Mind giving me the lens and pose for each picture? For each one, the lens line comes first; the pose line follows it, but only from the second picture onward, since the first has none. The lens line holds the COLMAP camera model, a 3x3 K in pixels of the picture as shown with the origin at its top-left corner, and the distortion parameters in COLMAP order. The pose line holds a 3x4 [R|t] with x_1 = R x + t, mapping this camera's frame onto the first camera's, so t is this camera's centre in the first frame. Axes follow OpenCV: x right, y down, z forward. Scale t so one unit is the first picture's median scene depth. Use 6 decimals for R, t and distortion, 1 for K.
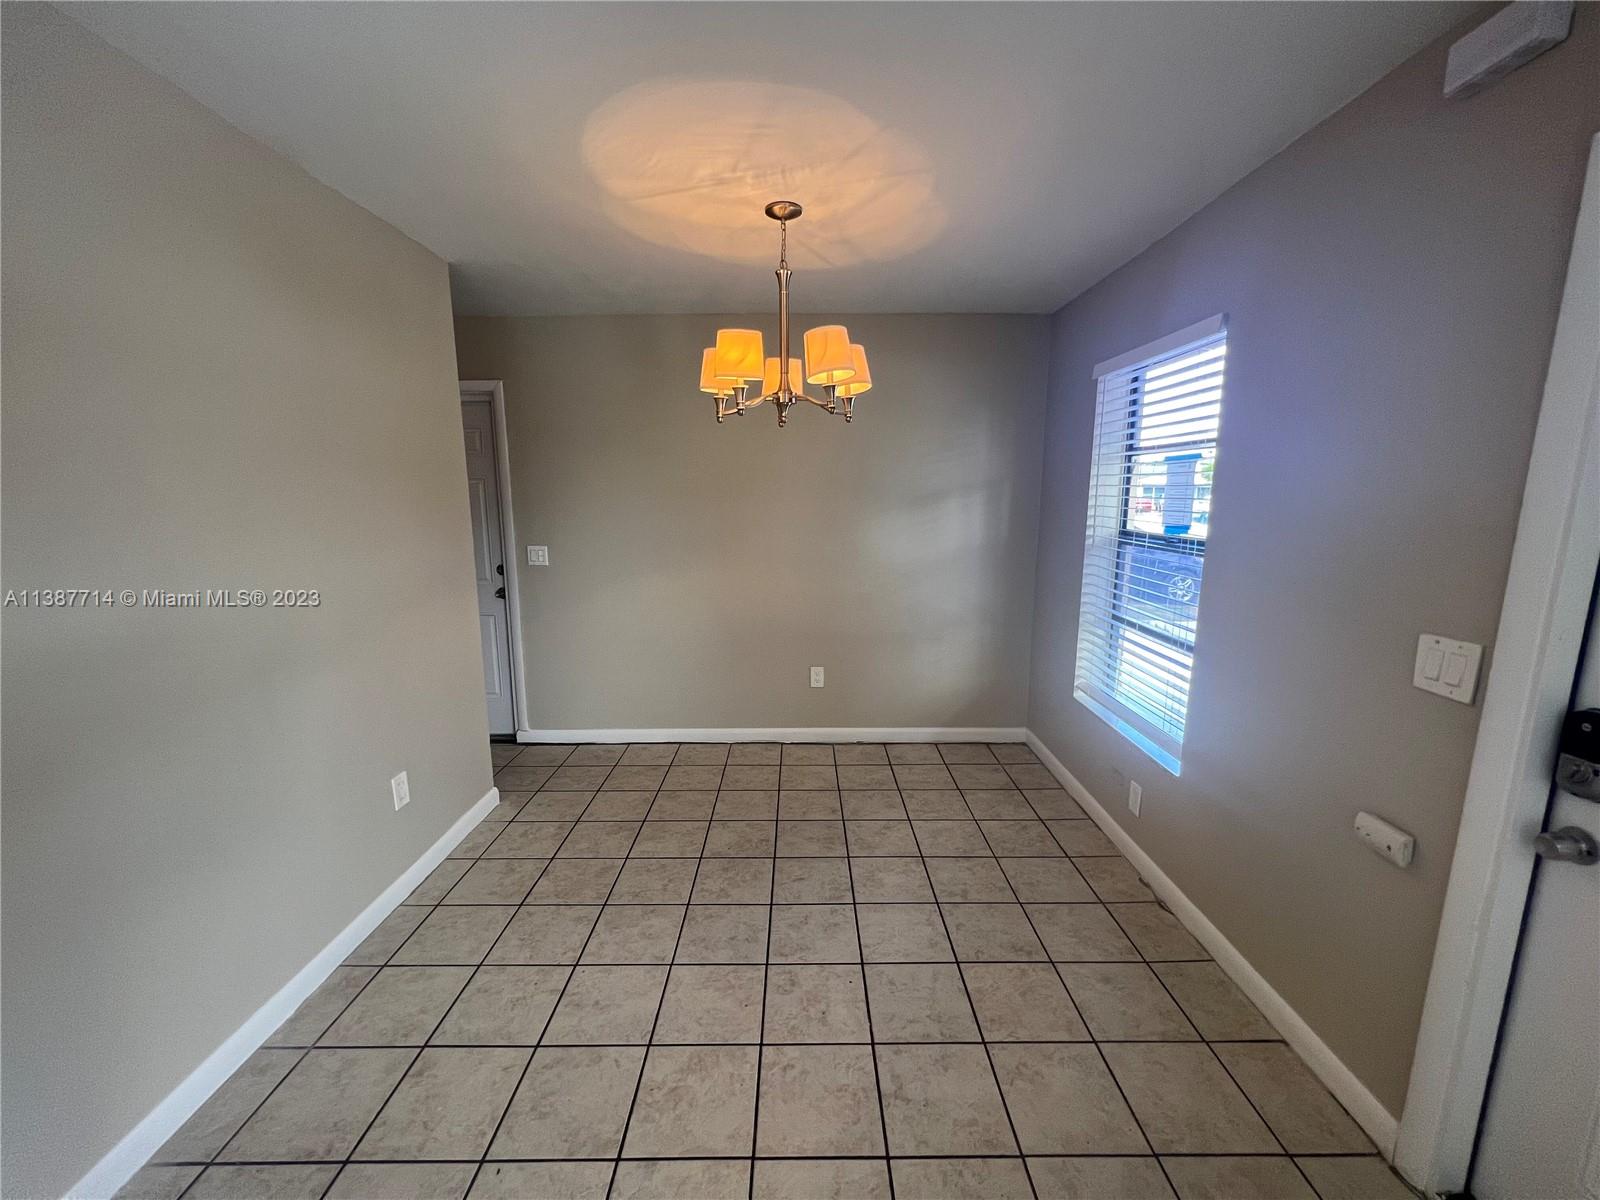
lens RADIAL K [[642.2, 0, 801.9], [0, 642.2, 598.7], [0, 0, 1]] dist [-0.001427, 0.001034]
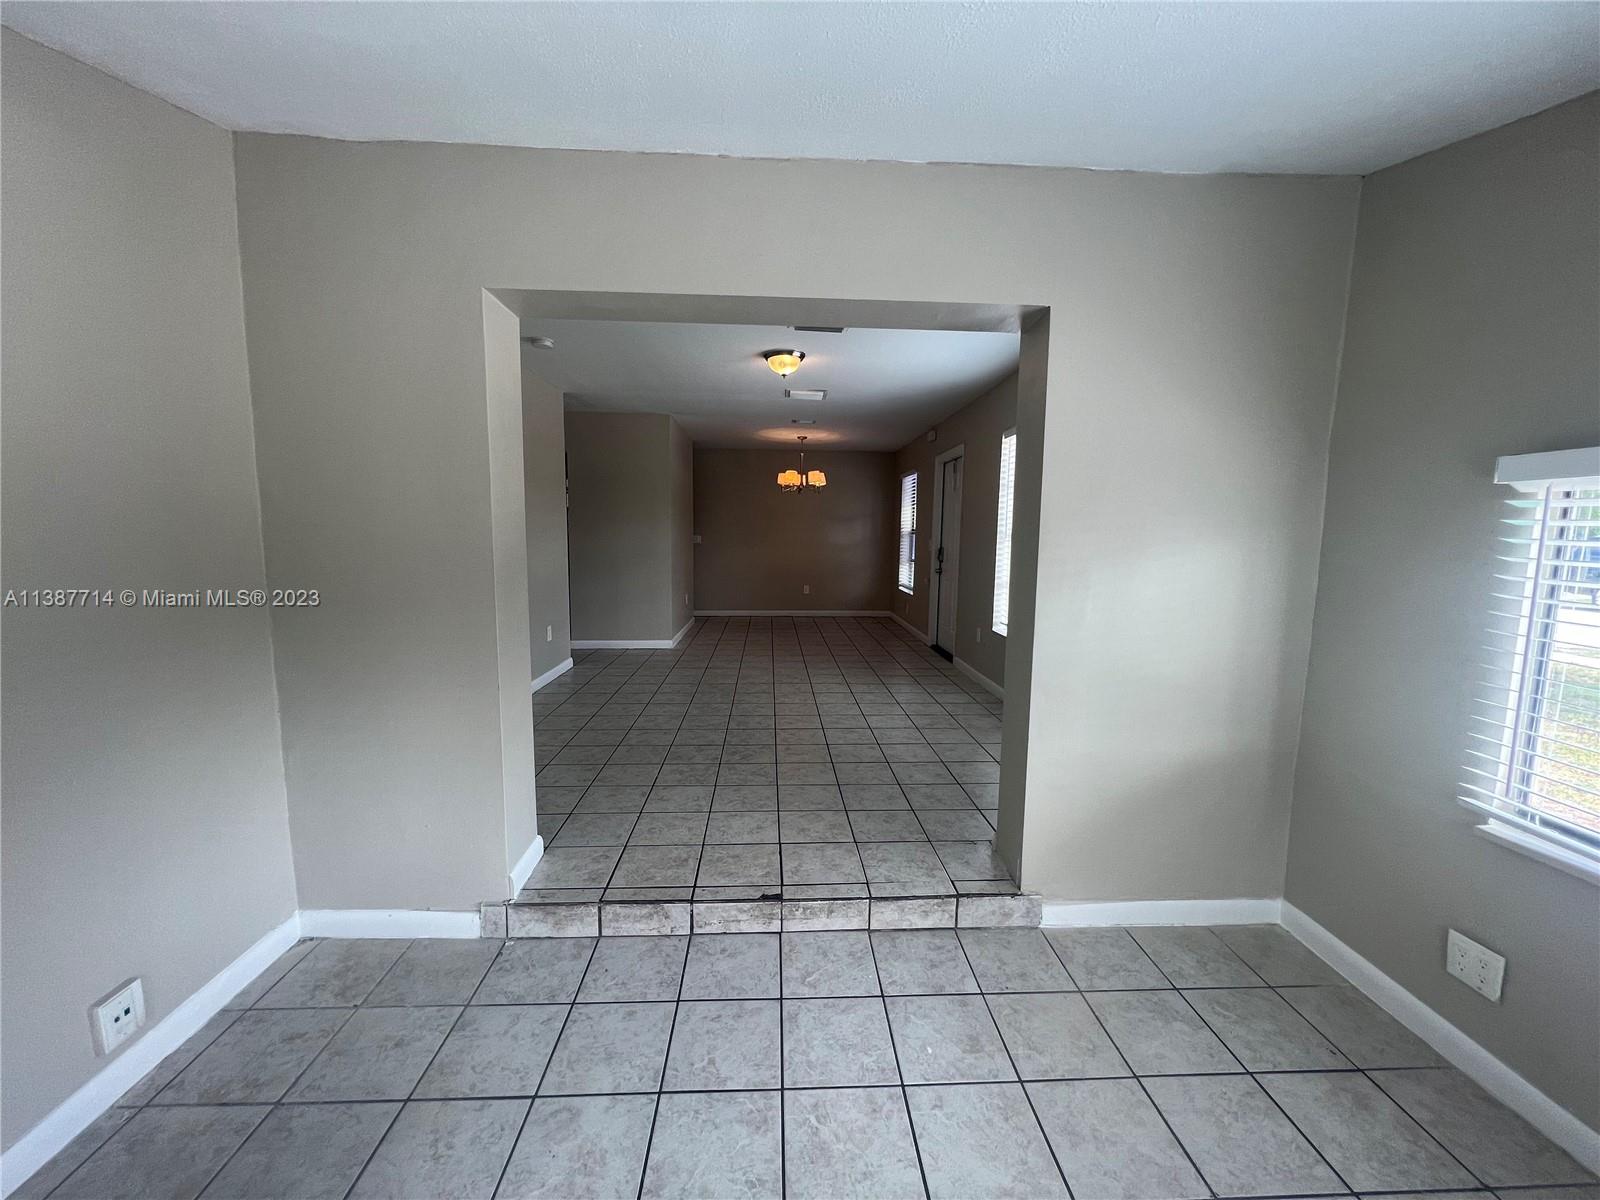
lens RADIAL K [[642.2, 0, 808.6], [0, 642.2, 603.3], [0, 0, 1]] dist [-0.001427, 0.001034]
pose [[0.998374, 0.009936, 0.056125, -0.164788], [-0.006524, 0.998137, -0.060658, 0.491895], [-0.056623, 0.060193, 0.996579, -2.253405]]
